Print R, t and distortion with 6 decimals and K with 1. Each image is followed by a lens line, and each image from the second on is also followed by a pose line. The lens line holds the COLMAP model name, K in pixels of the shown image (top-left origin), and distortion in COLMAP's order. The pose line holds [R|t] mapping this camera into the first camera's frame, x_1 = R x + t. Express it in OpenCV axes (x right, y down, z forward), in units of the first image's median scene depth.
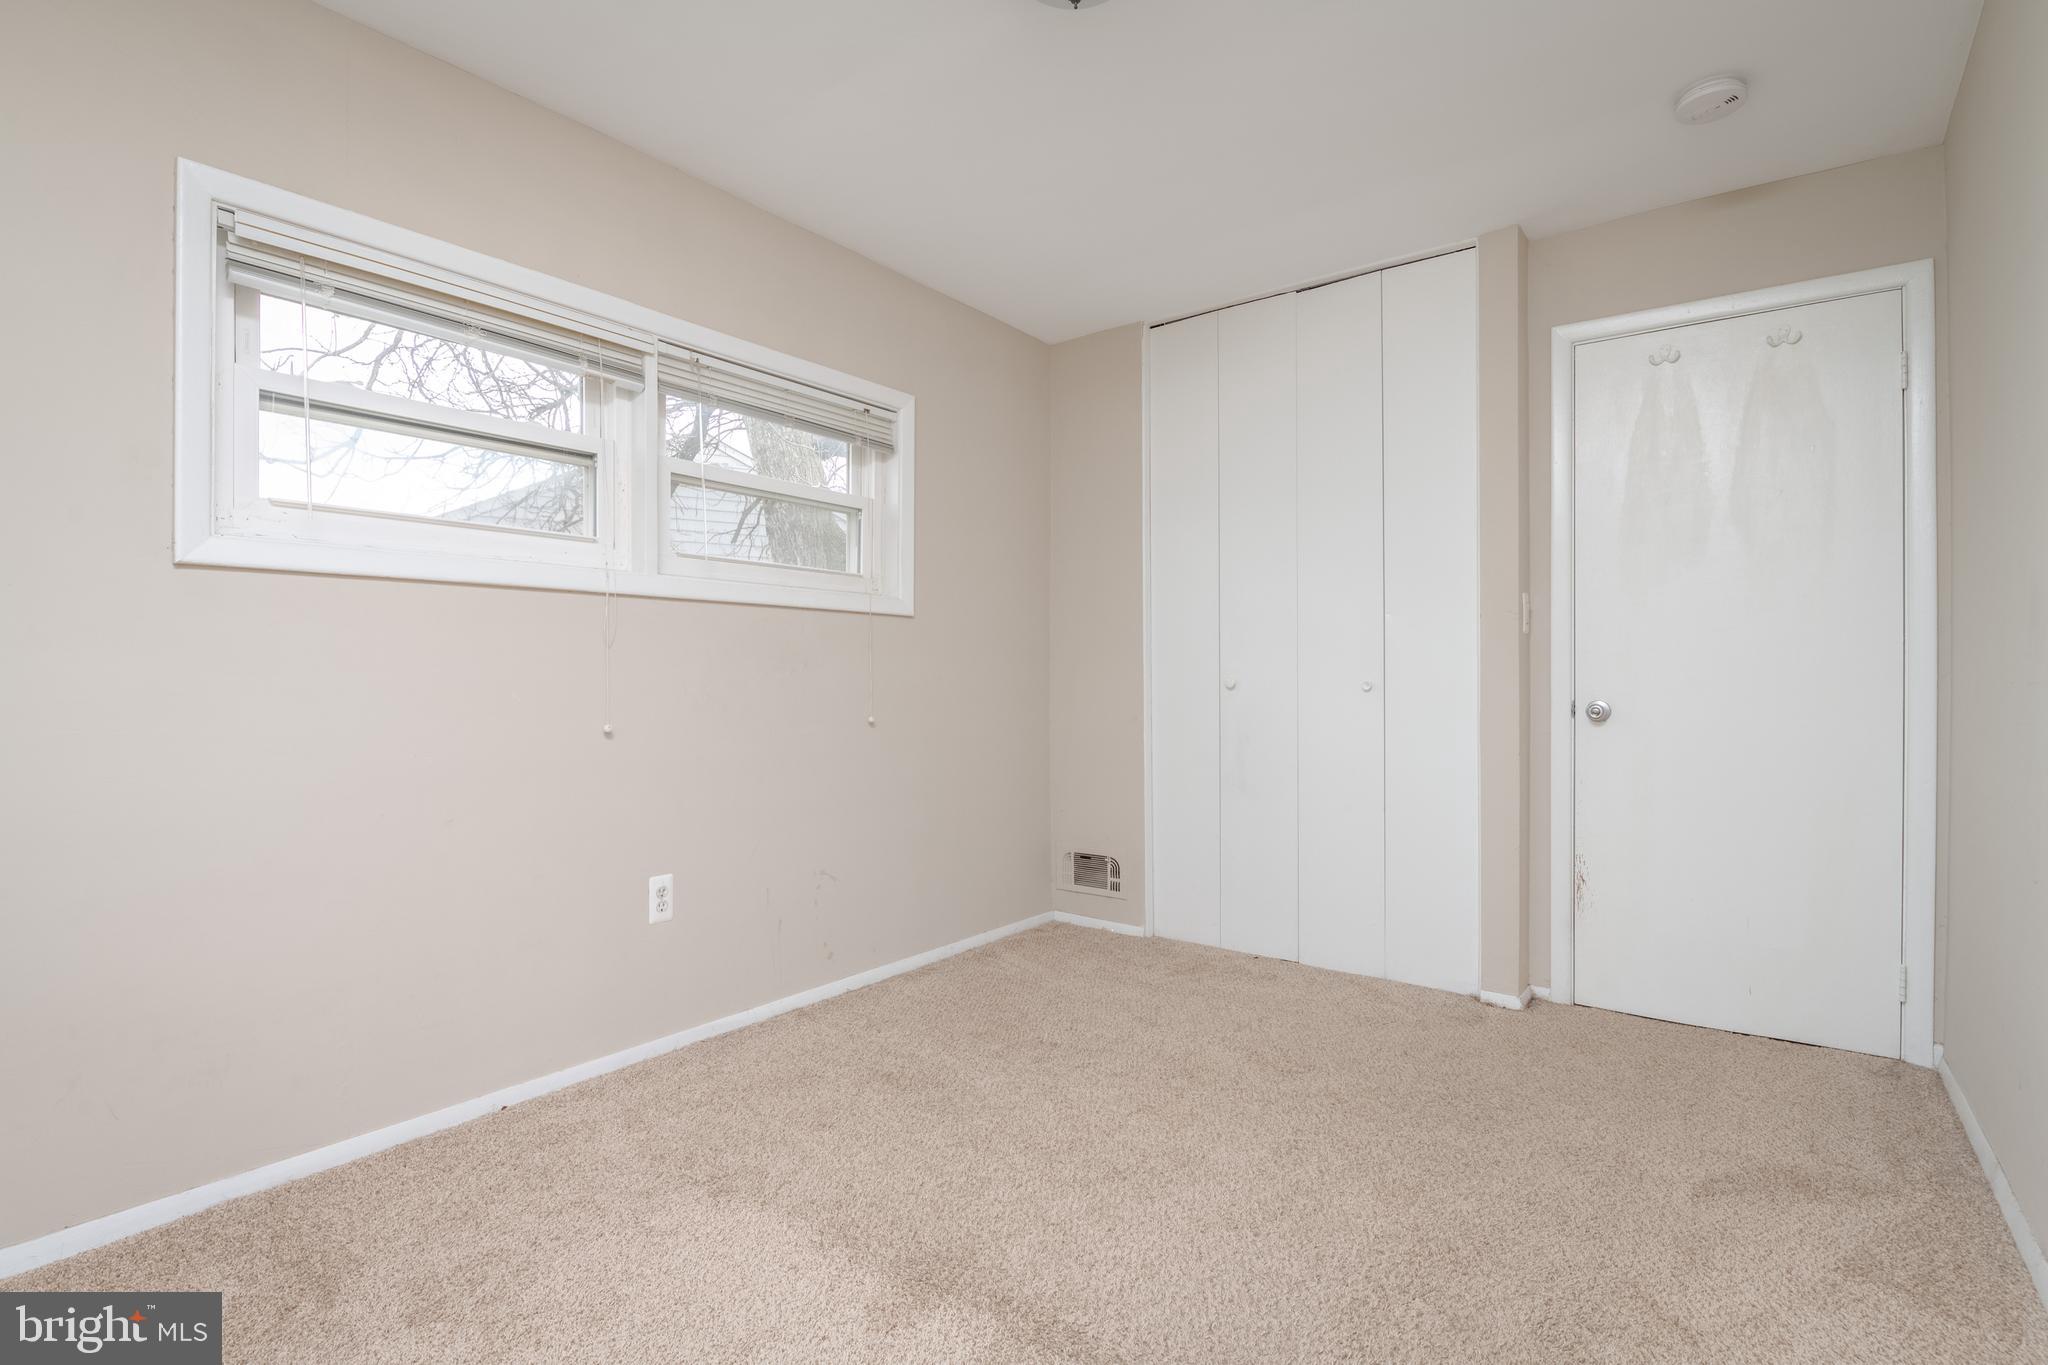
lens RADIAL K [[951.6, 0, 1011.1], [0, 951.6, 677.4], [0, 0, 1]] dist [0.016157, -0.011140]
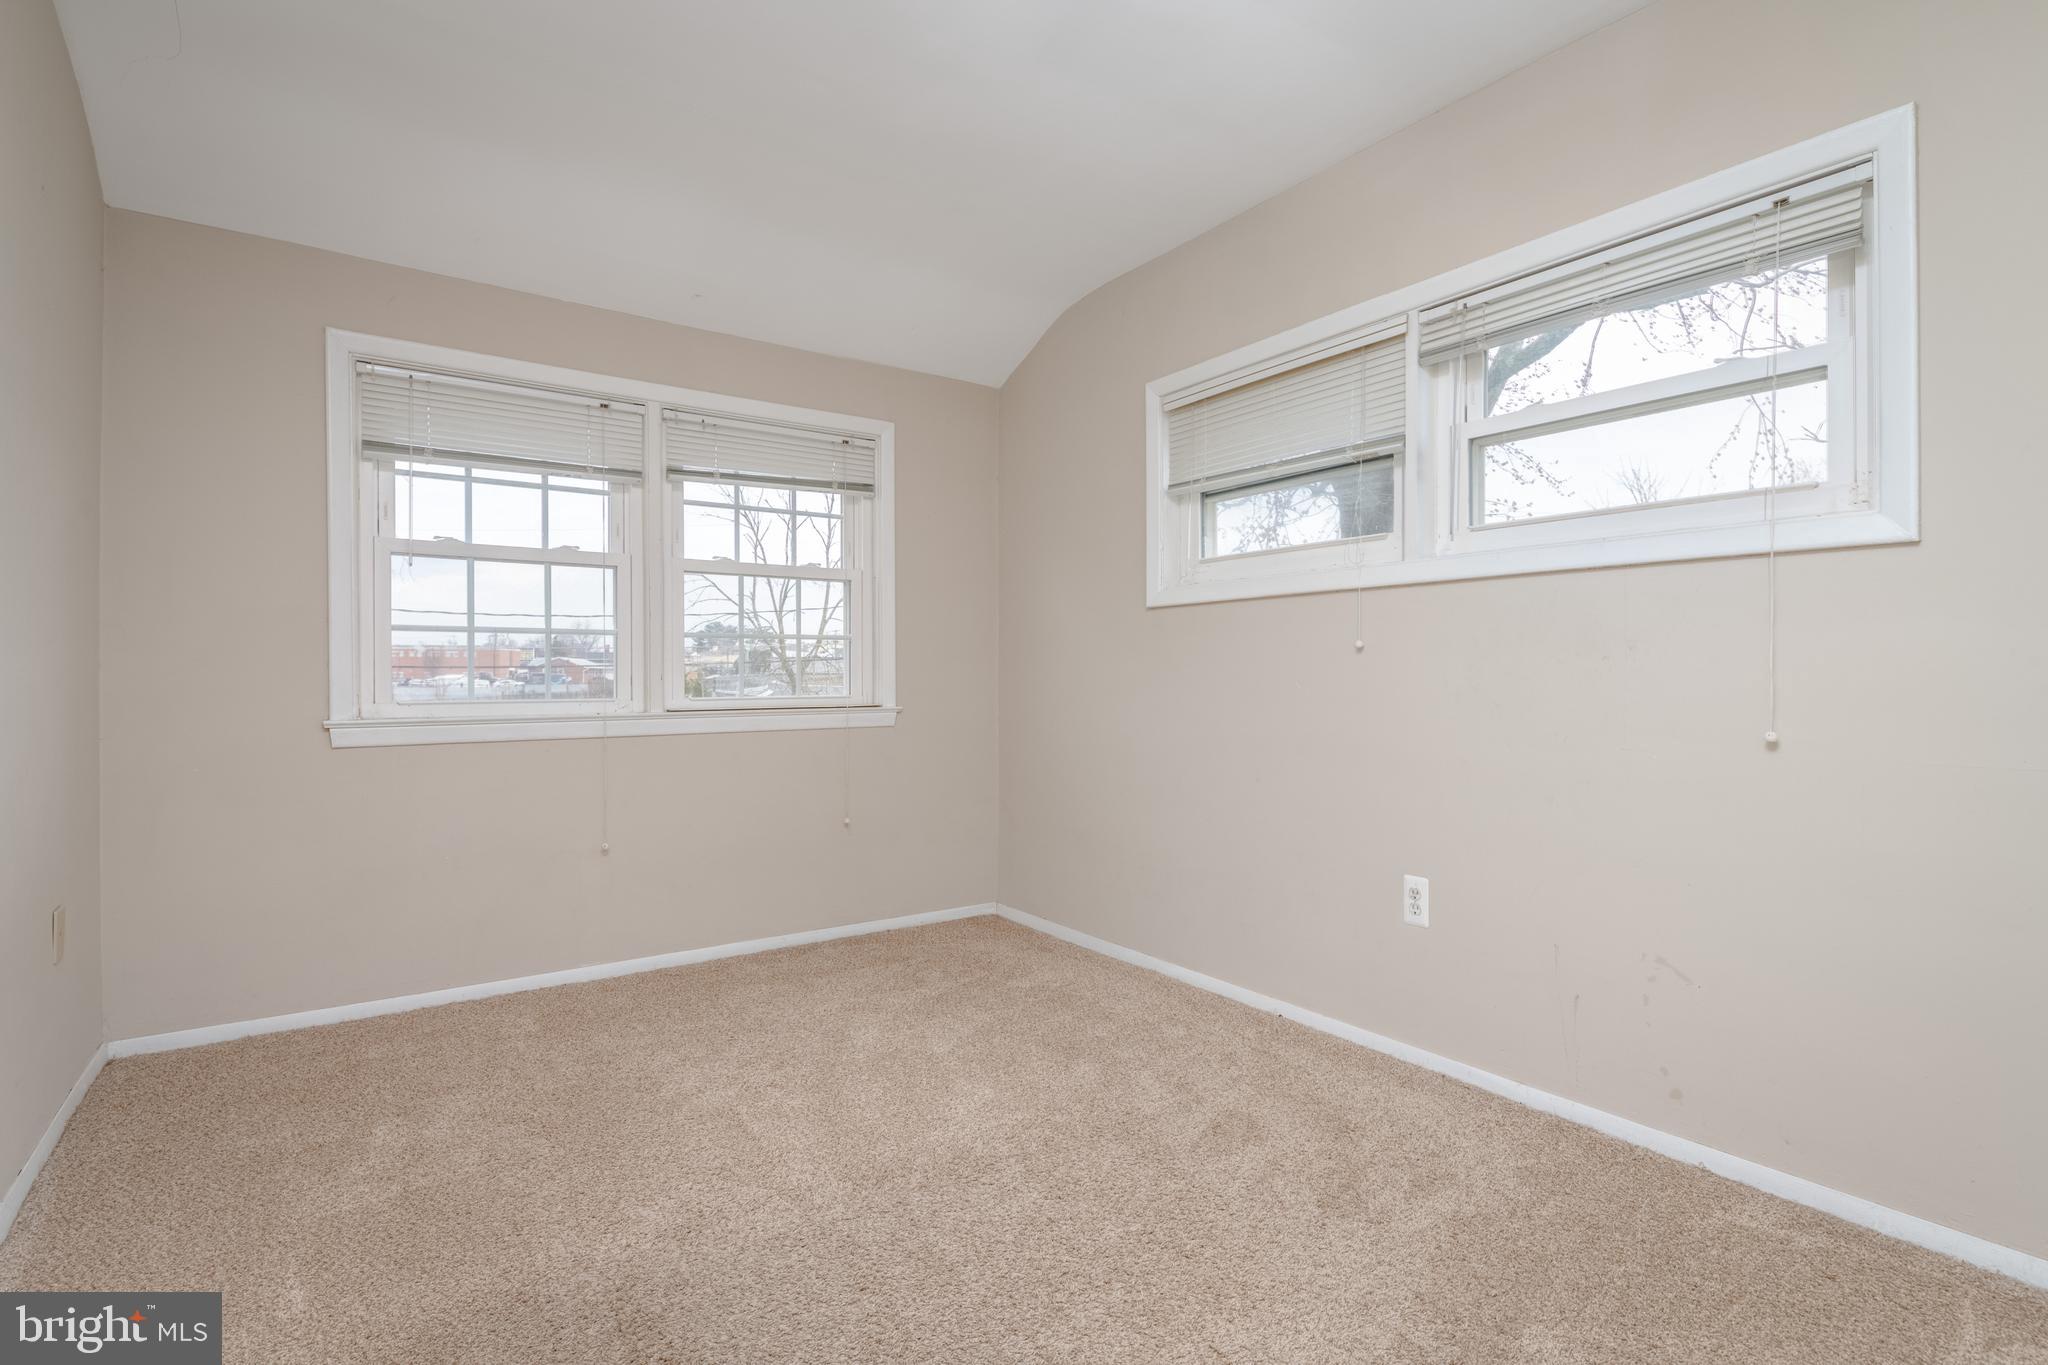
lens RADIAL K [[951.6, 0, 1011.1], [0, 951.6, 677.4], [0, 0, 1]] dist [0.016157, -0.011140]
pose [[-0.275046, -0.002095, -0.961429, 0.550329], [0.000481, 0.999997, -0.002317, 0.009707], [0.961431, -0.001100, -0.275044, 0.732451]]
